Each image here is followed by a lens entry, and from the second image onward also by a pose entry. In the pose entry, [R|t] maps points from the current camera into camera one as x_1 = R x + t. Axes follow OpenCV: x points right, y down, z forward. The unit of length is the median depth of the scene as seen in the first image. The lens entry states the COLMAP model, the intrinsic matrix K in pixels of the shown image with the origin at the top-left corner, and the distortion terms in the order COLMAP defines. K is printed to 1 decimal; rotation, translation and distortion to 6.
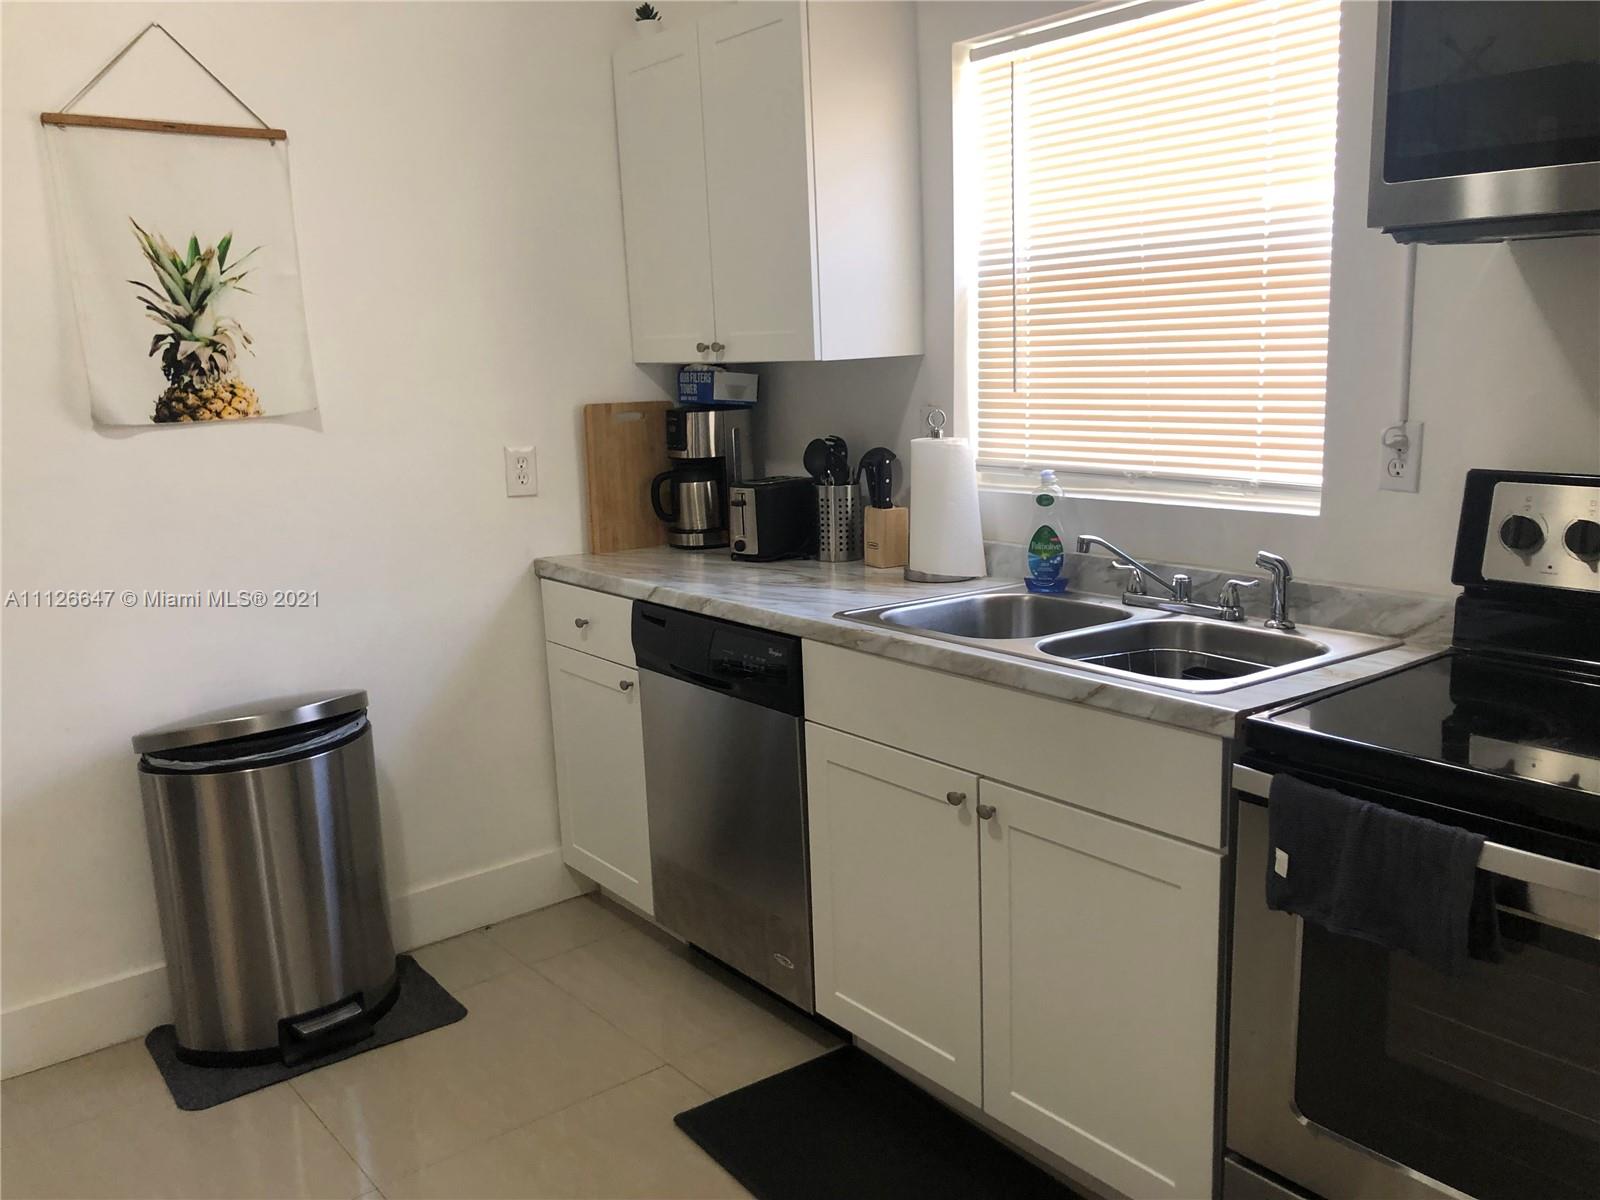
lens RADIAL K [[1316.5, 0, 805.8], [0, 1316.5, 615.6], [0, 0, 1]] dist [0.038023, -0.064202]
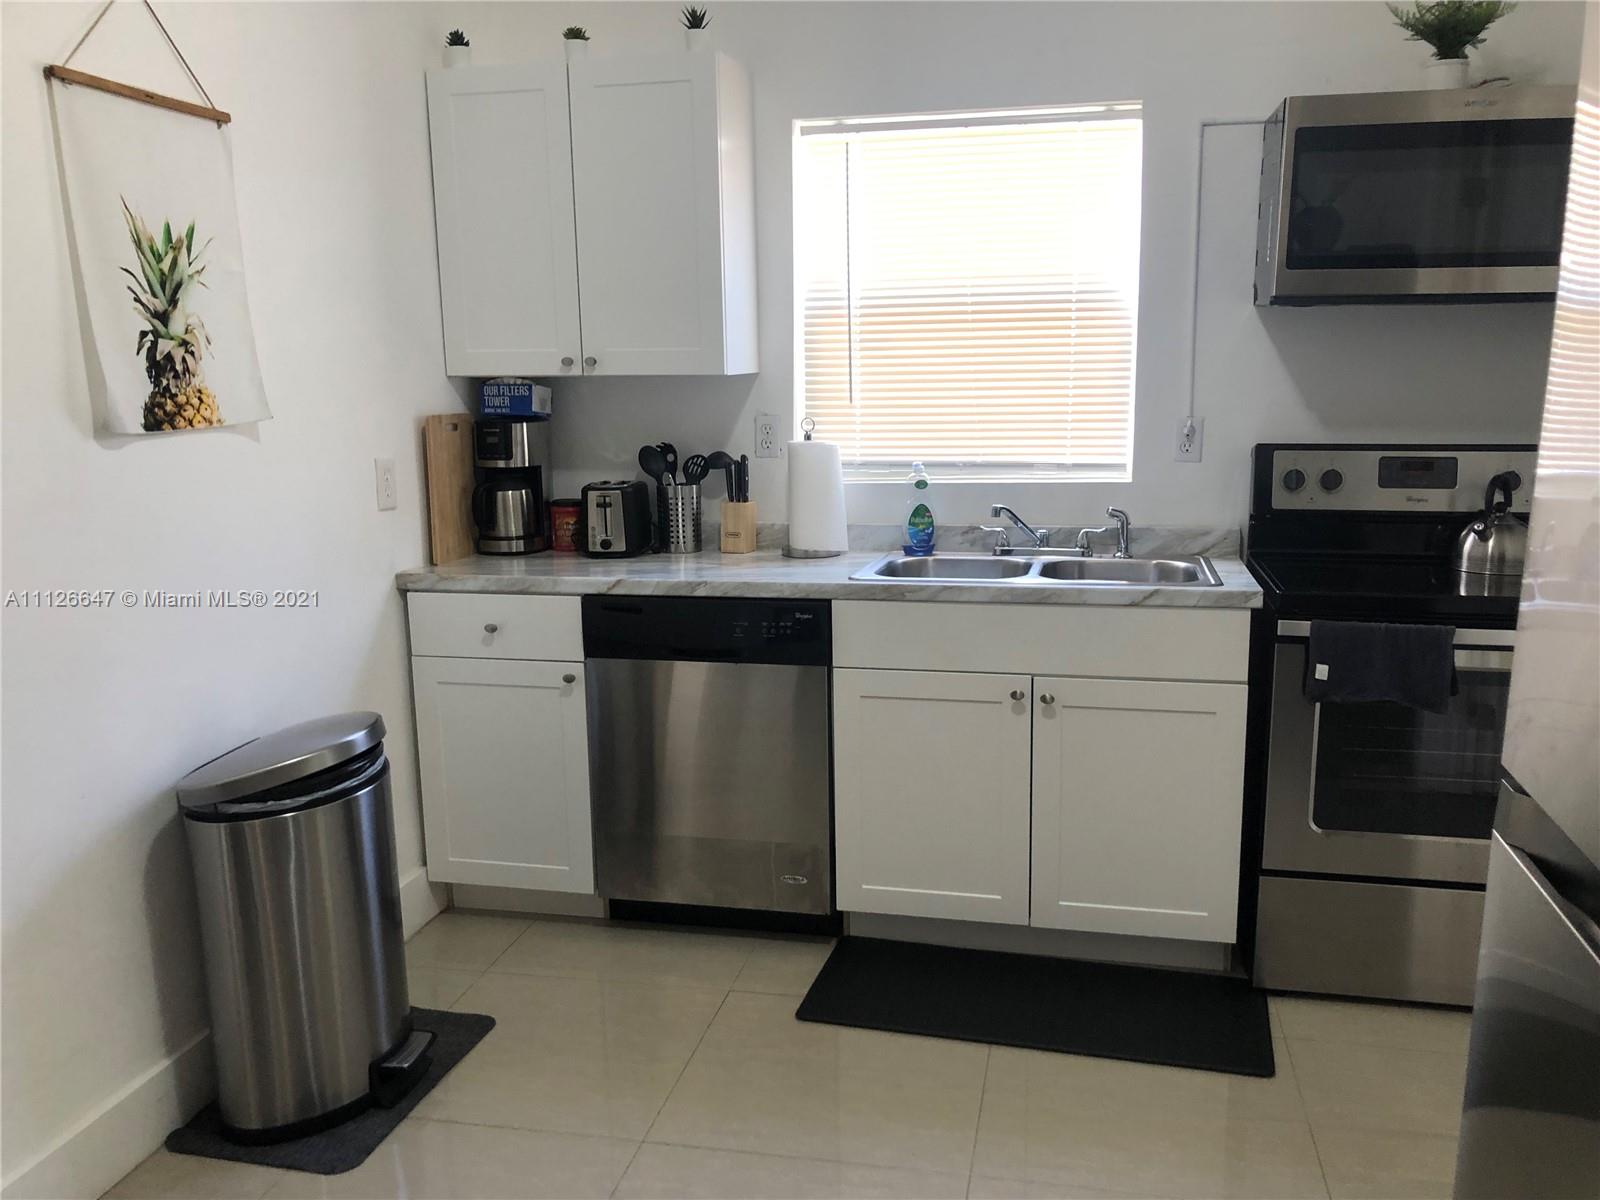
lens RADIAL K [[1316.5, 0, 808.9], [0, 1316.5, 626.3], [0, 0, 1]] dist [0.038023, -0.064202]
pose [[0.776114, -0.100437, 0.622542, -0.696088], [0.112444, 0.993455, 0.020096, 0.013184], [-0.620486, 0.054405, 0.782328, 0.053012]]
